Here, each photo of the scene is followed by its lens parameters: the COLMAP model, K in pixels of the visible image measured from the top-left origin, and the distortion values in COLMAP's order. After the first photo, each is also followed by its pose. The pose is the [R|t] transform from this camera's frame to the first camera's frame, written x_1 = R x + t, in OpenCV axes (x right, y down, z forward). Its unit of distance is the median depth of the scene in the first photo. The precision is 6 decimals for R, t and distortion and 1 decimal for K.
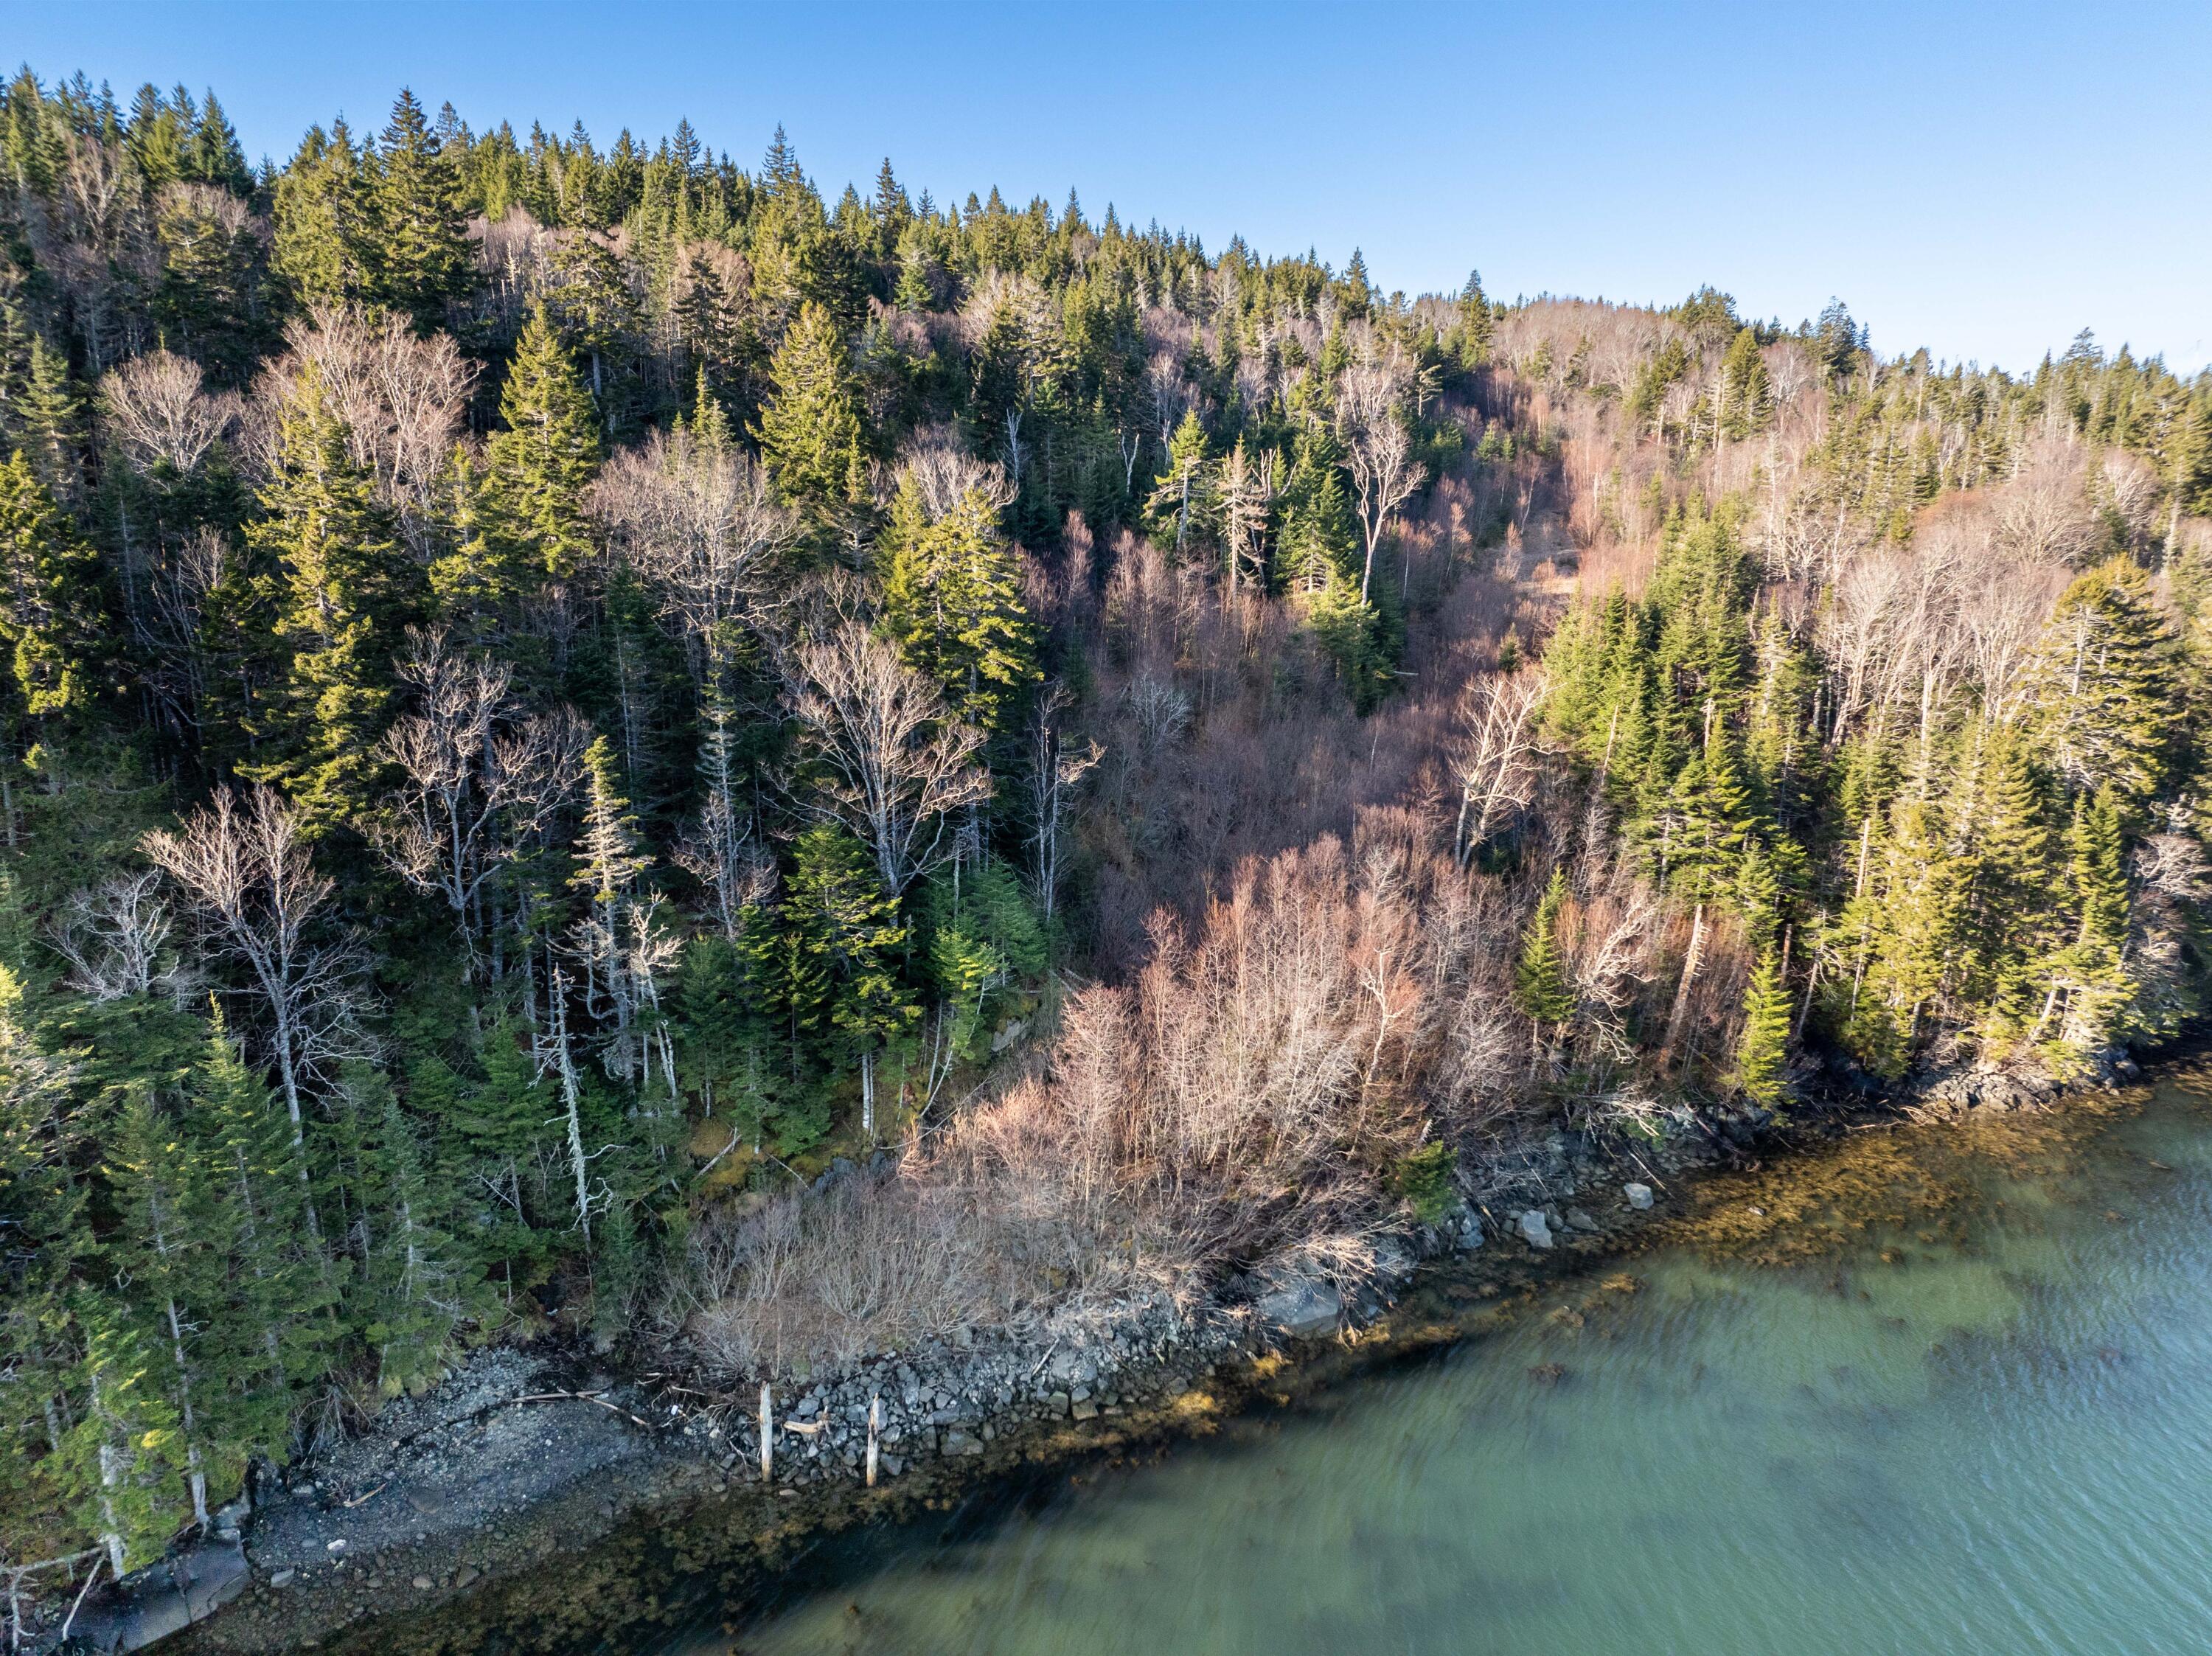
lens RADIAL K [[1587.5, 0, 1100.1], [0, 1587.5, 828.1], [0, 0, 1]] dist [-0.028807, -0.004458]
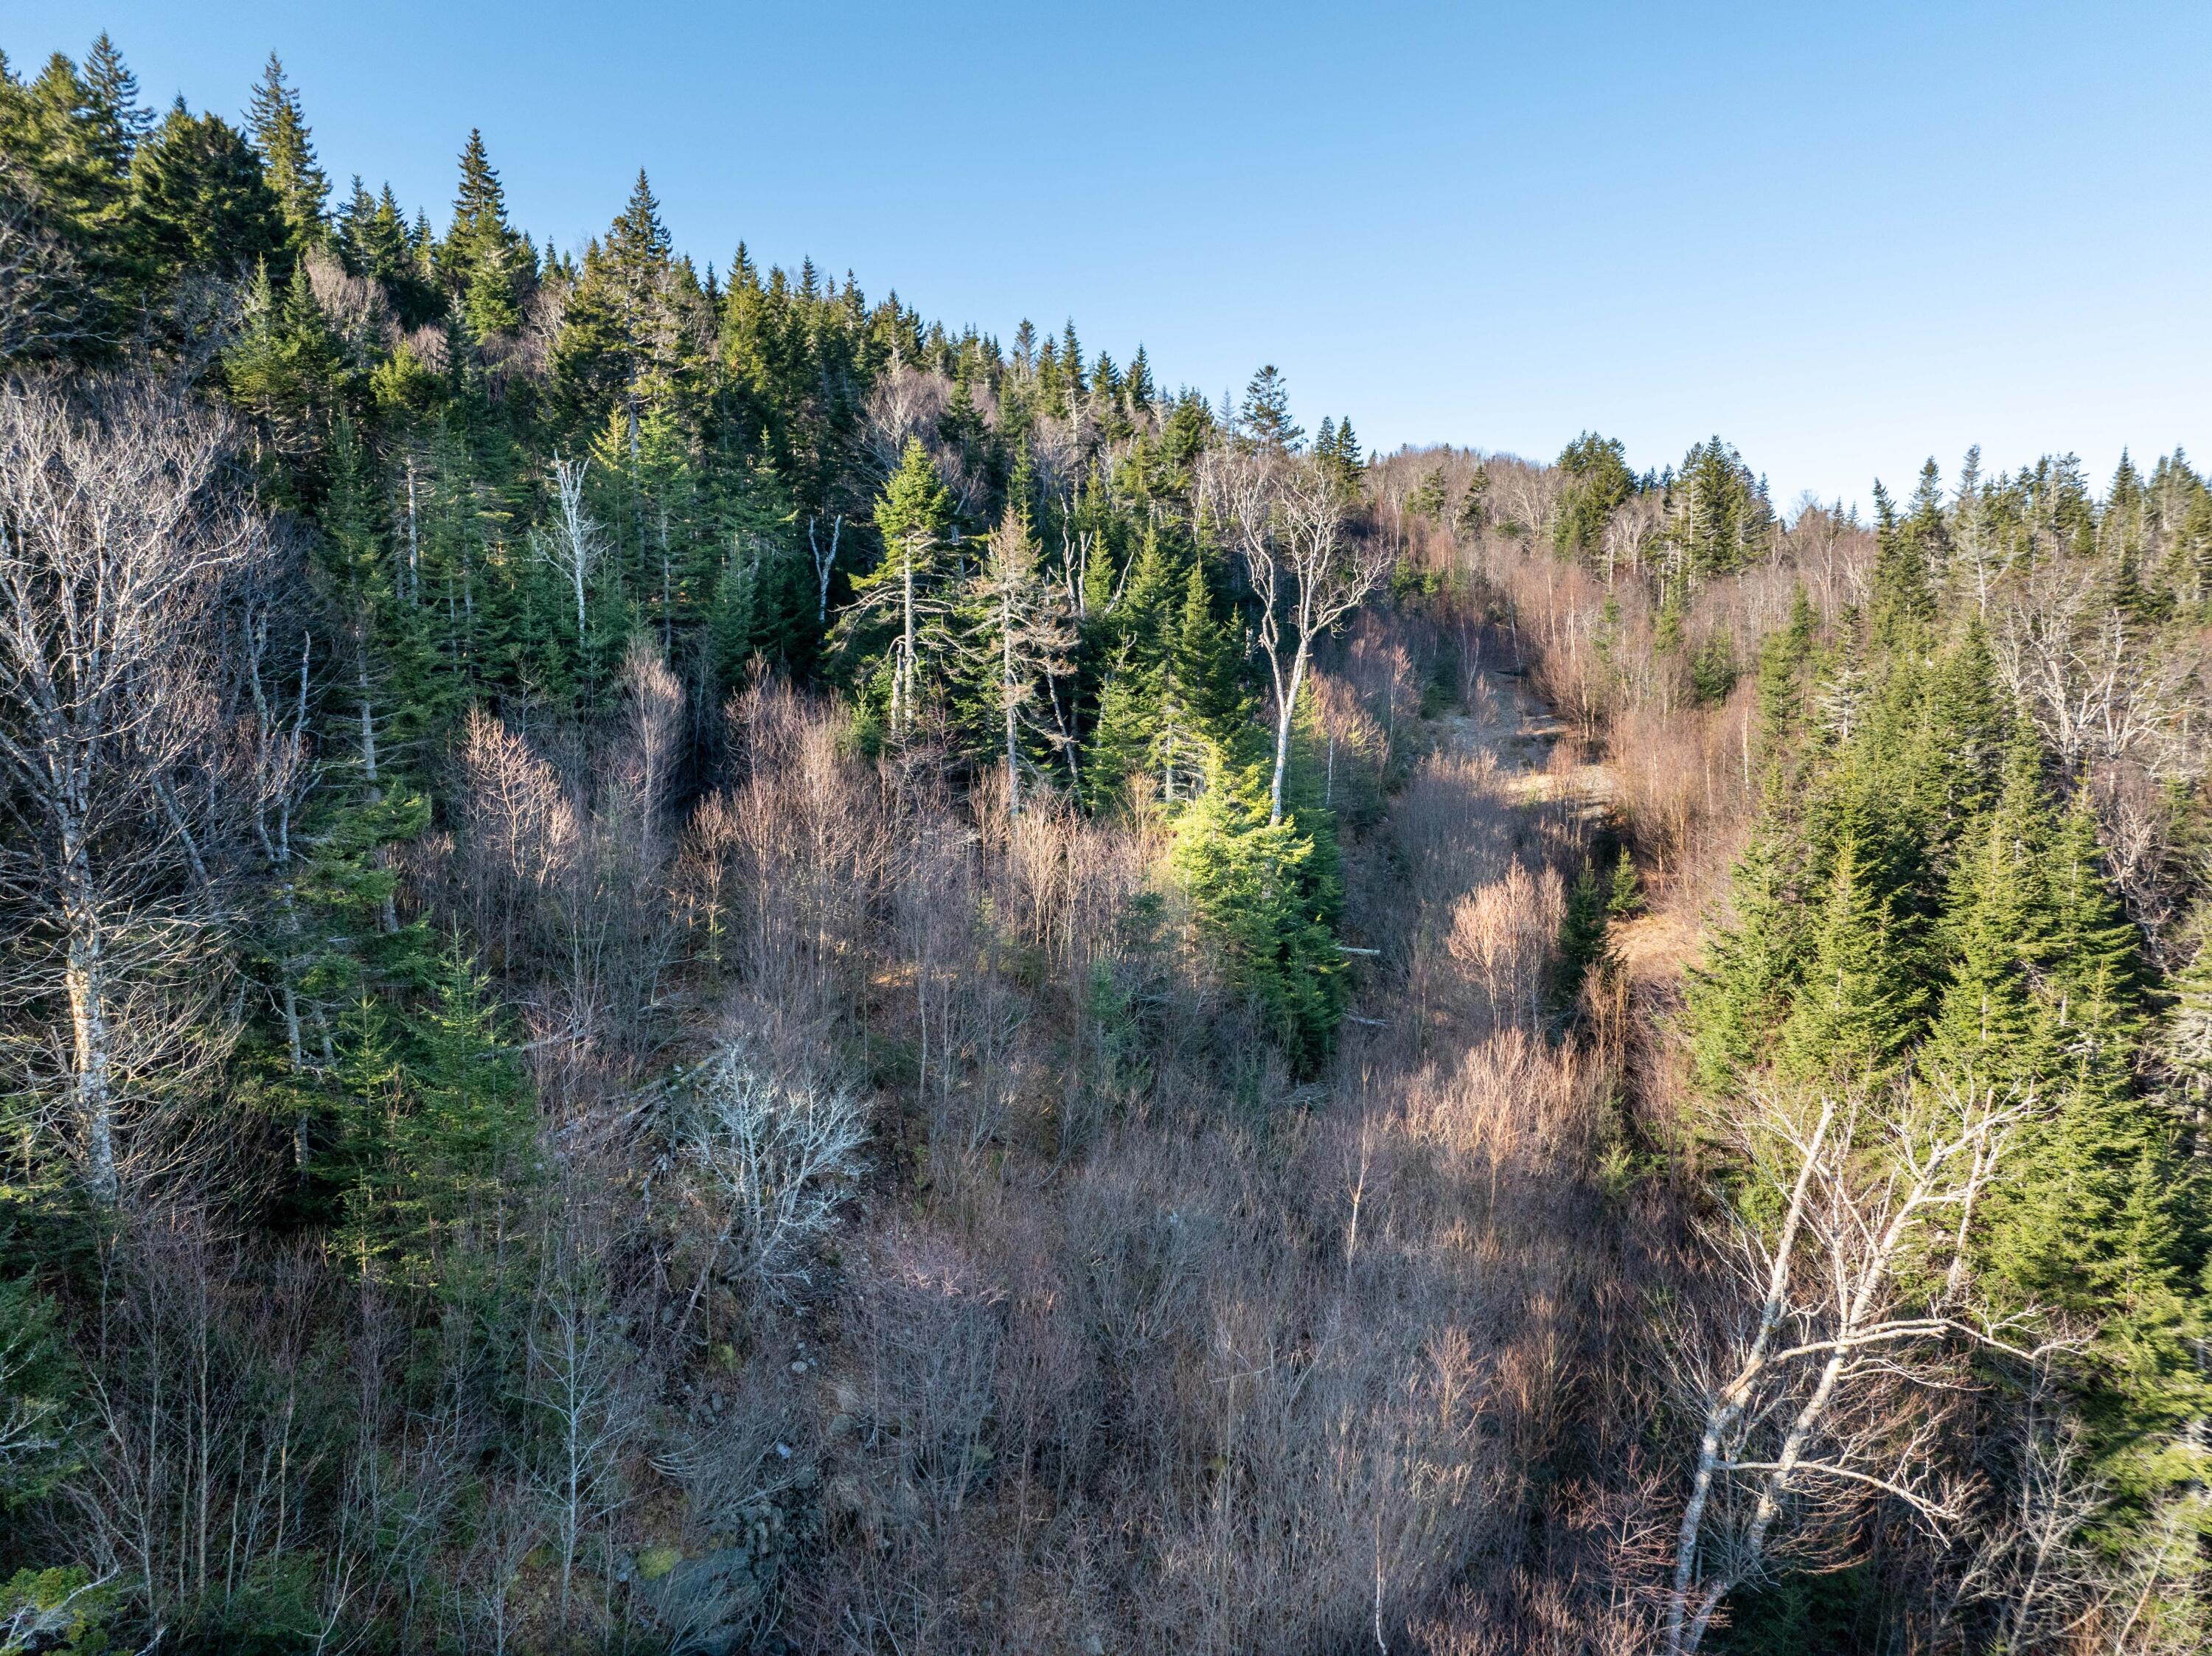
lens RADIAL K [[1587.5, 0, 1104.5], [0, 1587.5, 830.8], [0, 0, 1]] dist [-0.028807, -0.004458]
pose [[0.994444, -0.021856, 0.102971, 0.061432], [0.034036, 0.992423, -0.118059, -0.082168], [-0.099610, 0.120908, 0.987653, 0.515887]]
